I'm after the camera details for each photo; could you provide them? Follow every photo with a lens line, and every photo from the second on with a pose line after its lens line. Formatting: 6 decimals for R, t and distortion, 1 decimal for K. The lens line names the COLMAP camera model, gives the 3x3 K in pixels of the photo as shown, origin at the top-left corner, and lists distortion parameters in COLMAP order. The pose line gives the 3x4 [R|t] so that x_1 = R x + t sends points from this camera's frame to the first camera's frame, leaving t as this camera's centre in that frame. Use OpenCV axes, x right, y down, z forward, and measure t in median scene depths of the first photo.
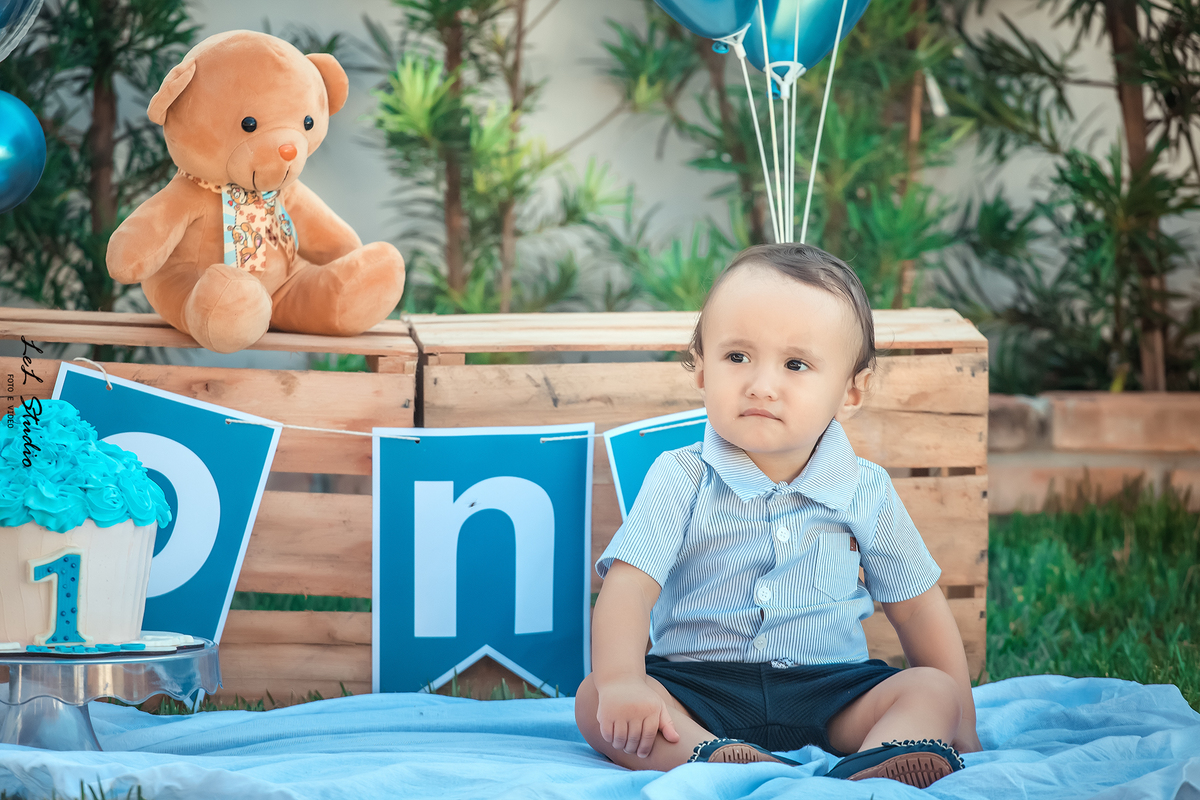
lens RADIAL K [[5224.6, 0, 600.6], [0, 5224.6, 398.6], [0, 0, 1]] dist [-0.057329, 0.000000]
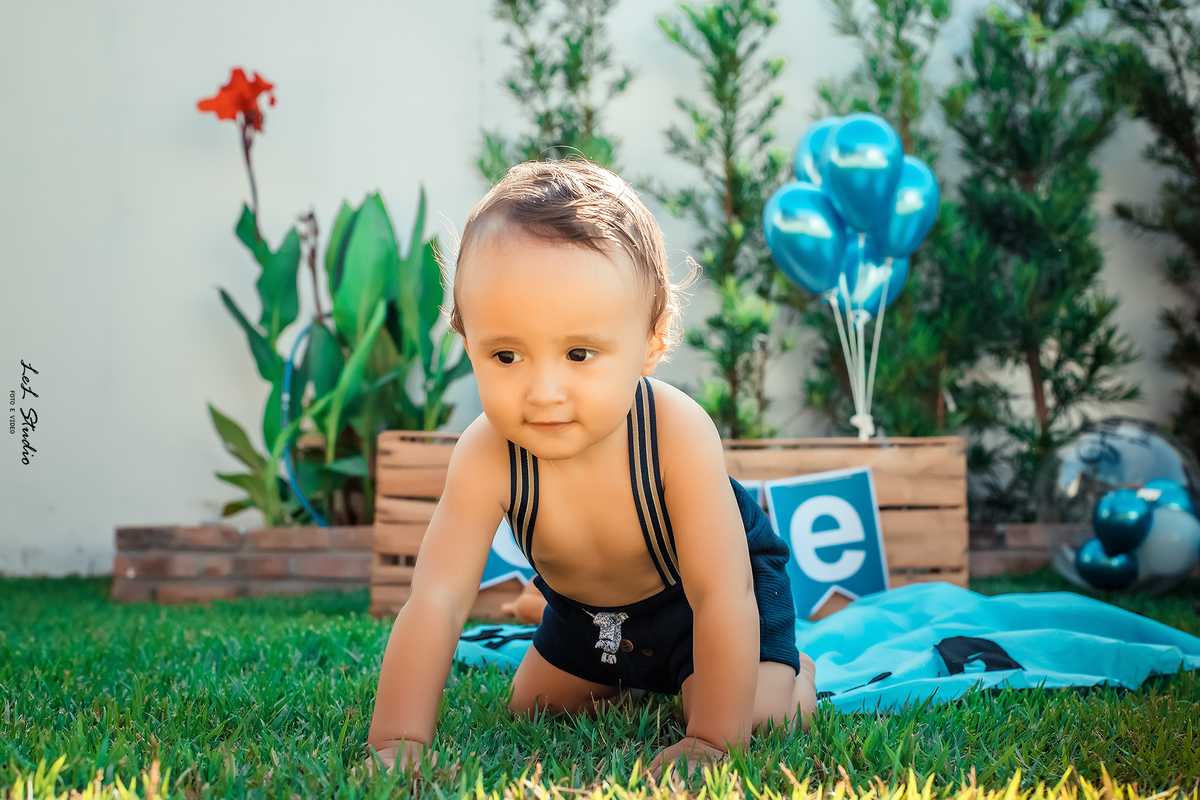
lens RADIAL K [[1648.2, 0, 593.0], [0, 1648.2, 398.0], [0, 0, 1]] dist [-0.038292, 0.000000]
pose [[0.985740, -0.022958, -0.166702, 0.039020], [-0.005282, 0.985940, -0.167016, 0.074460], [0.168192, 0.165515, 0.971759, 0.365180]]
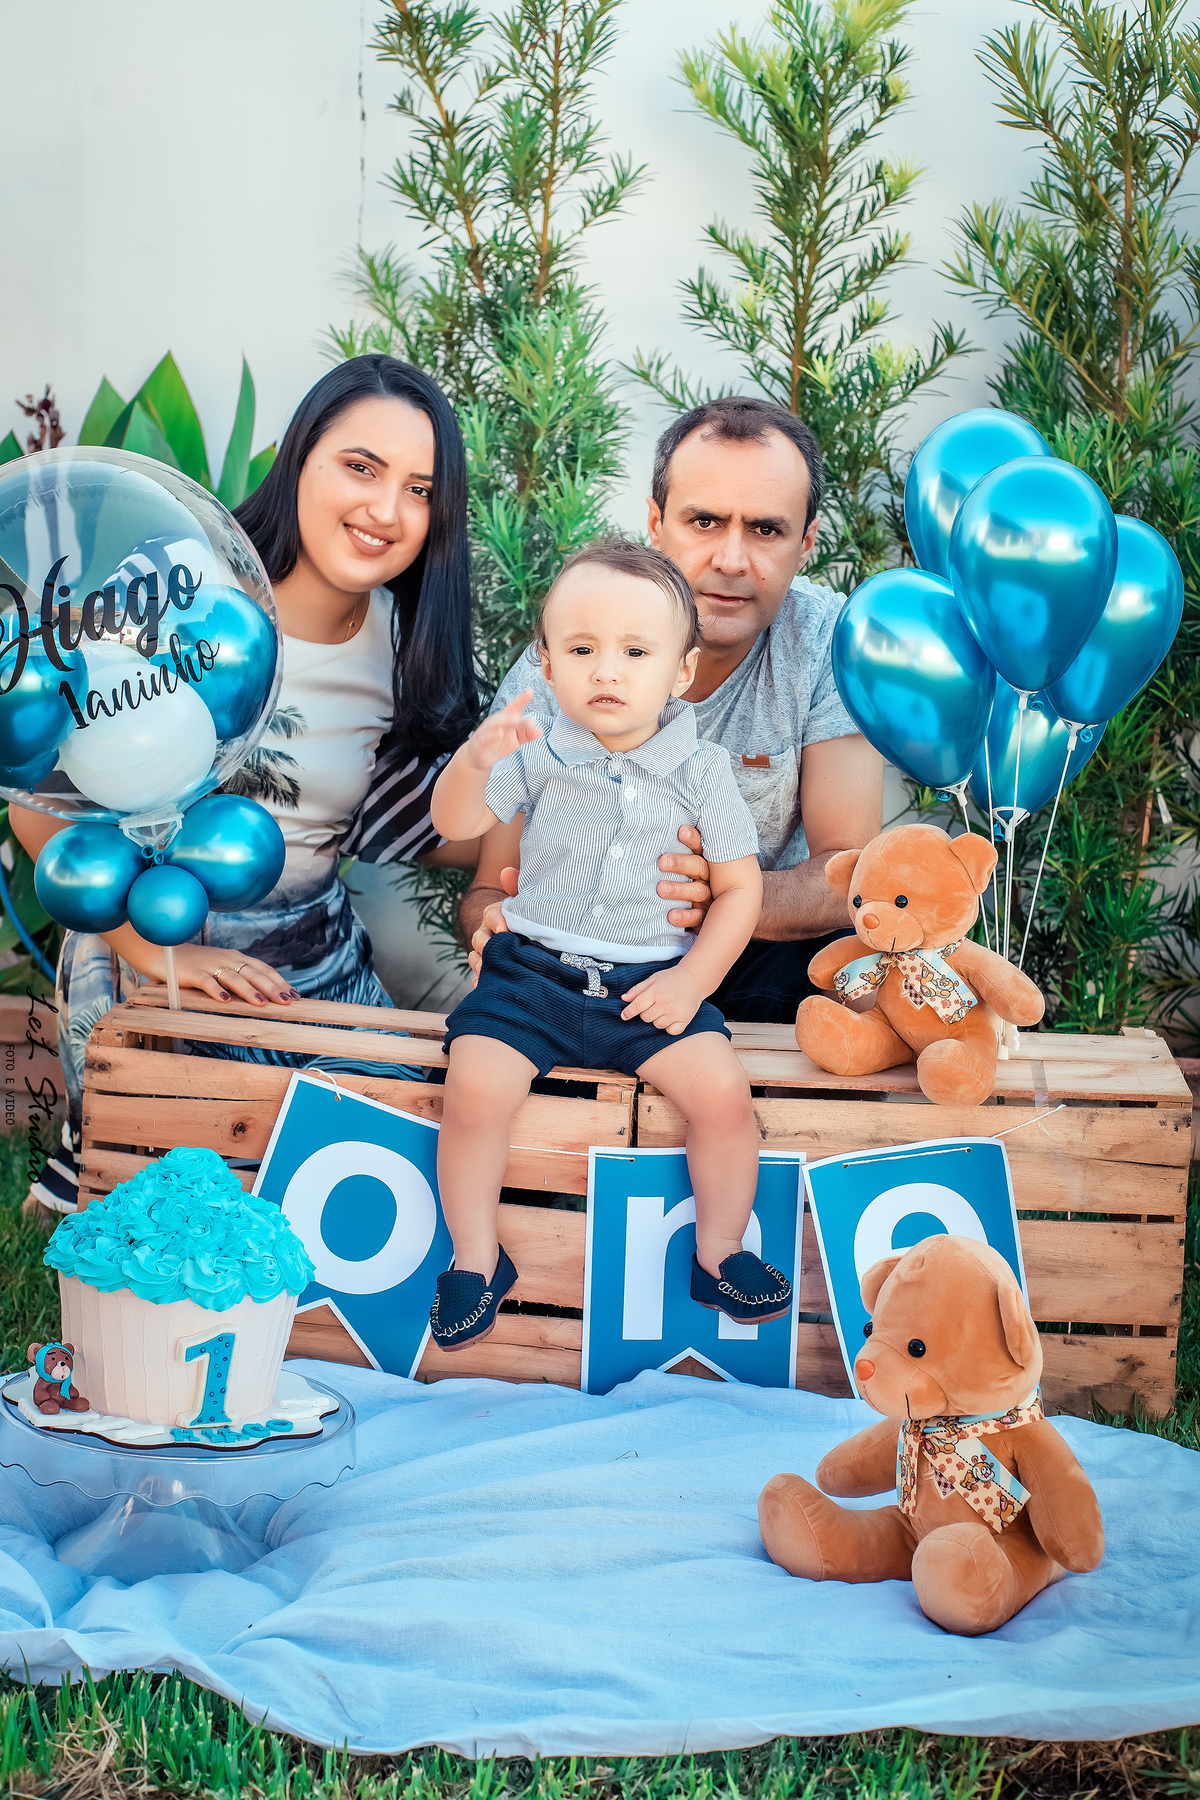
lens RADIAL K [[2472.3, 0, 603.8], [0, 2472.3, 895.3], [0, 0, 1]] dist [-0.038292, 0.000000]
pose [[0.985633, 0.050037, -0.161317, 0.035253], [-0.047745, 0.998696, 0.018058, -0.051851], [0.162011, -0.010096, 0.986737, 0.488422]]
